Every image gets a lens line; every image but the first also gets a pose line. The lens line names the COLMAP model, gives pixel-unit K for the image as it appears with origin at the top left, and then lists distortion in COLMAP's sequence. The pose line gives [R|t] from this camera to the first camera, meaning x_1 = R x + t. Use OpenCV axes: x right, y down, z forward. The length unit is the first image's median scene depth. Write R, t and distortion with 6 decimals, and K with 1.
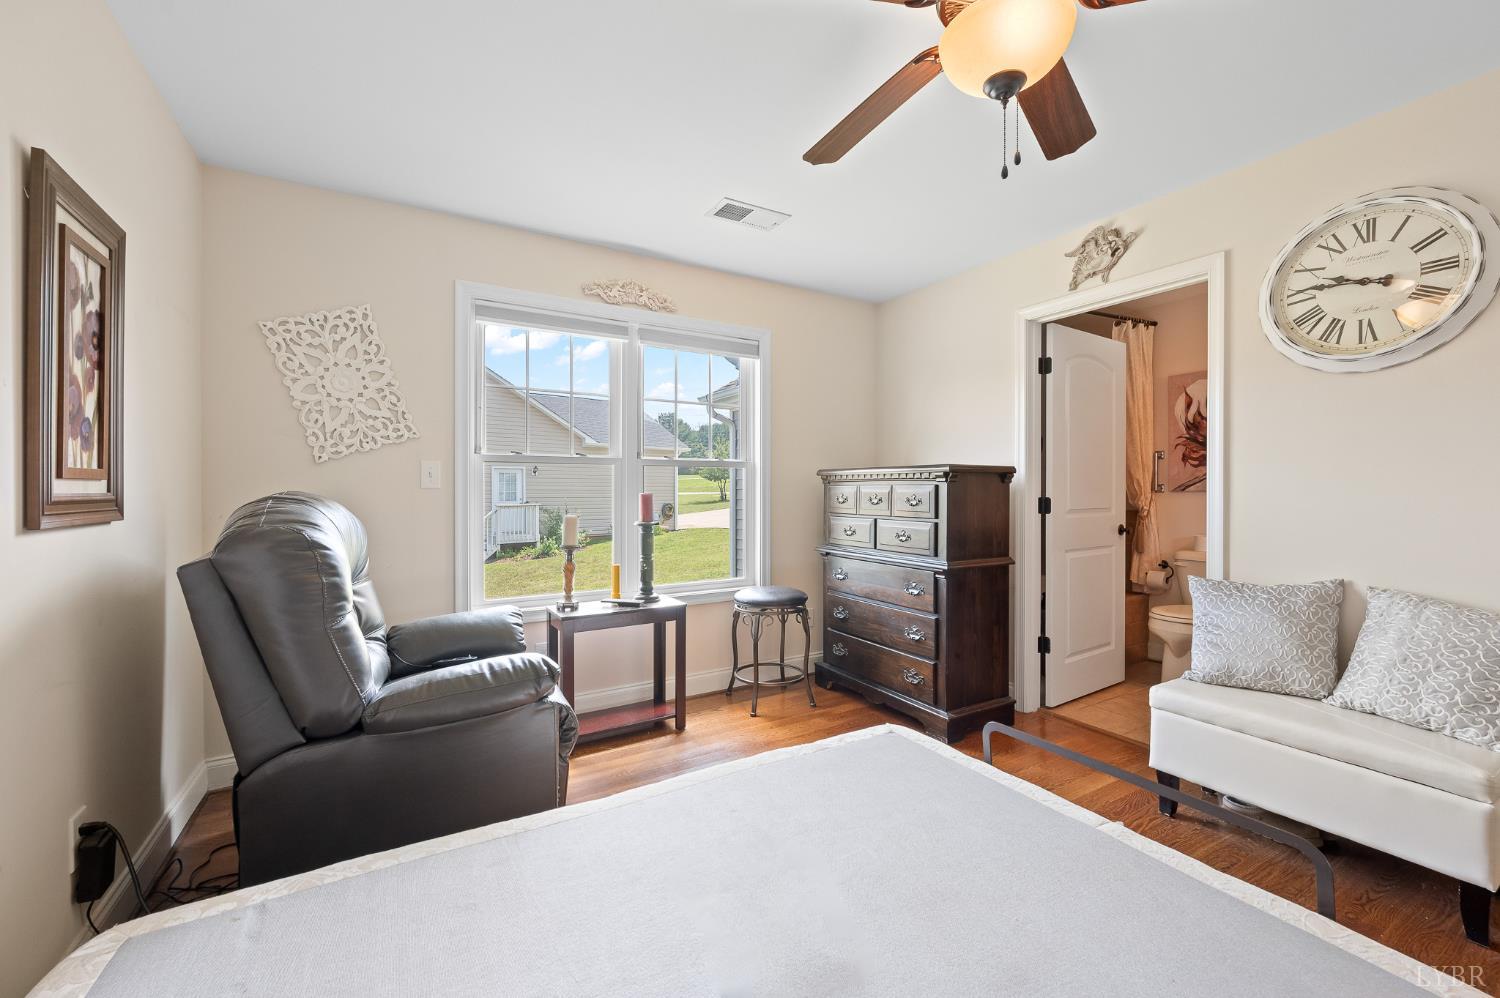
lens RADIAL K [[607.7, 0, 754.7], [0, 607.7, 485.7], [0, 0, 1]] dist [0.001979, -0.000535]
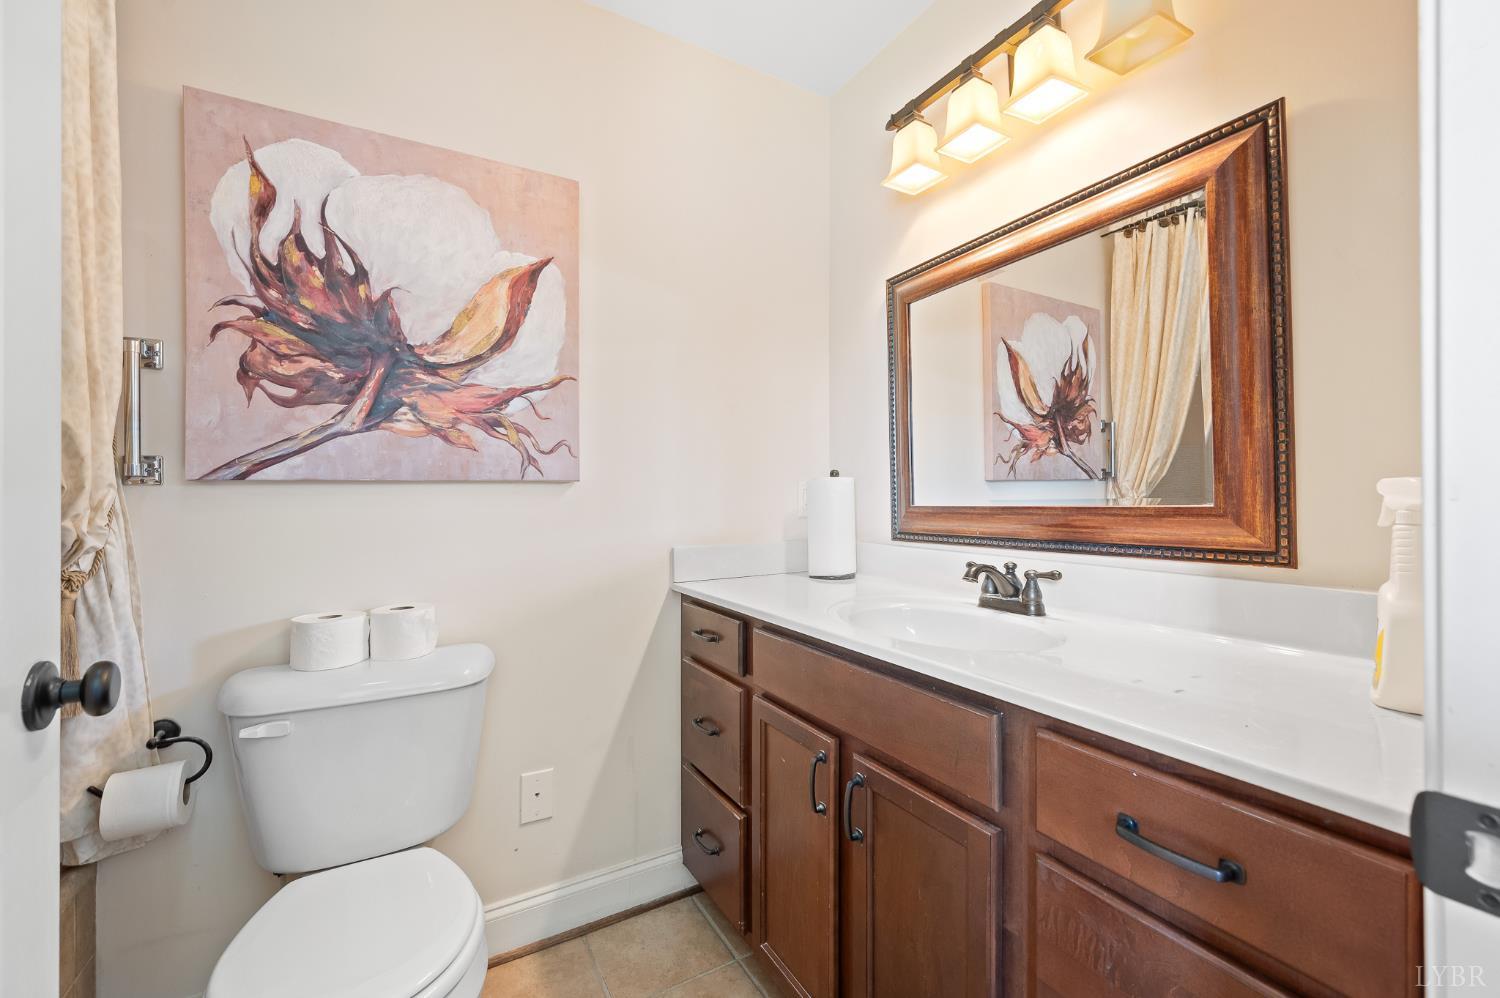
lens RADIAL K [[607.7, 0, 746.4], [0, 607.7, 497.4], [0, 0, 1]] dist [0.001979, -0.000535]
pose [[0.031735, -0.004402, 0.999487, 0.404631], [-0.000104, 0.999990, 0.004408, 0.016279], [-0.999496, -0.000244, 0.031734, 0.735467]]
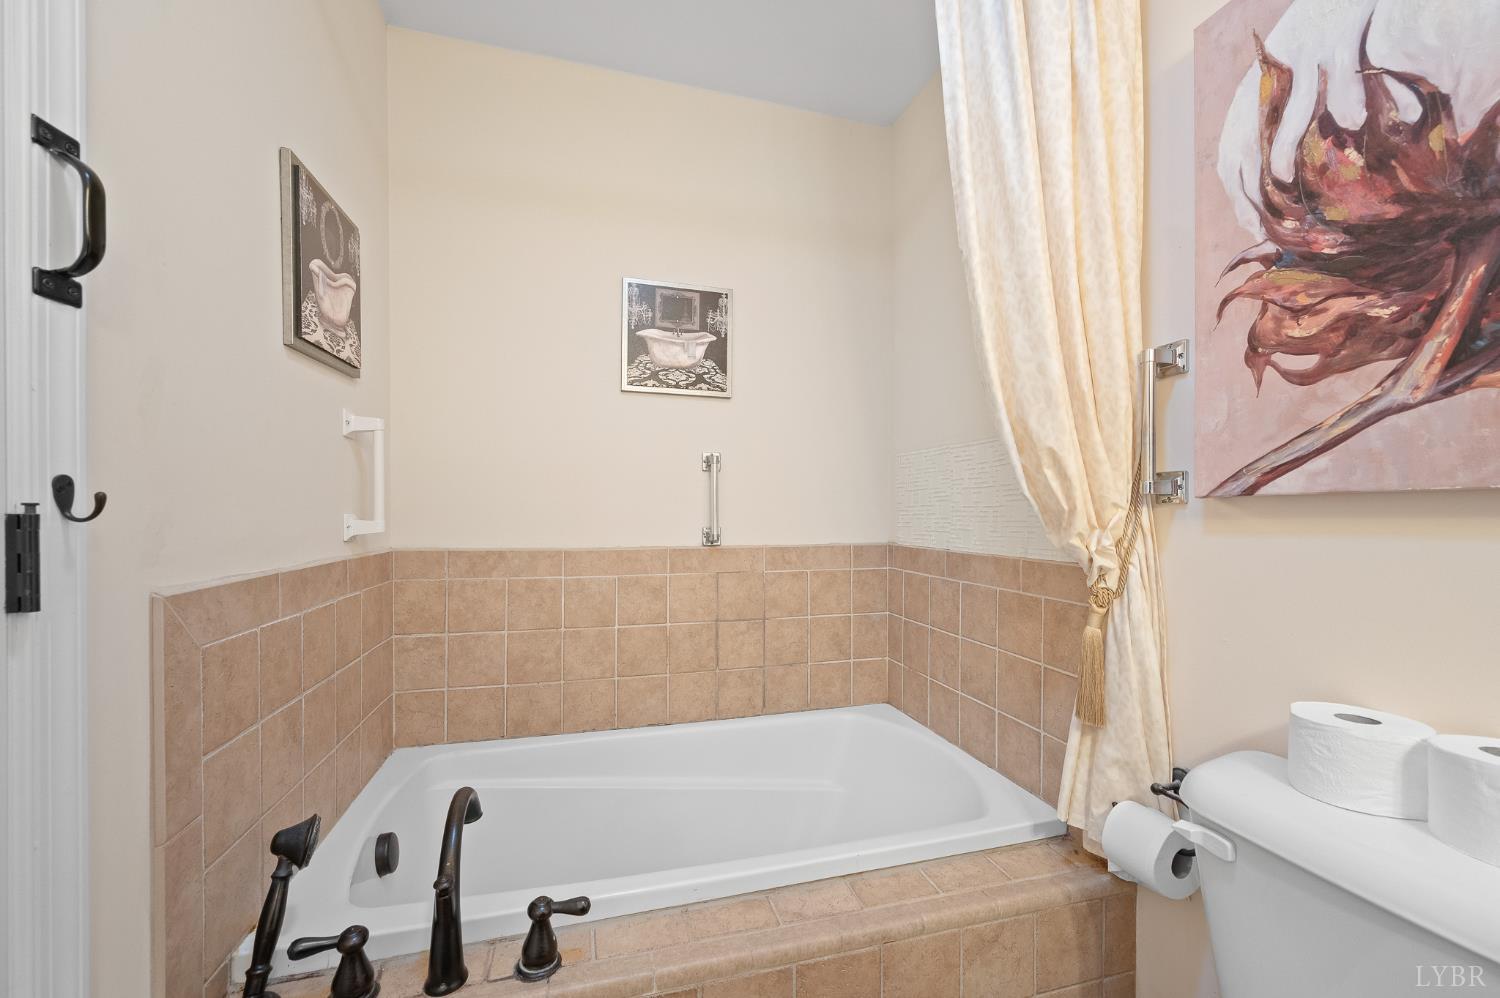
lens RADIAL K [[607.7, 0, 750.6], [0, 607.7, 513.6], [0, 0, 1]] dist [0.001979, -0.000535]
pose [[0.960847, 0.002645, -0.277067, 0.587142], [-0.001219, 0.999985, 0.005318, 0.014741], [0.277077, -0.004772, 0.960836, 0.727103]]
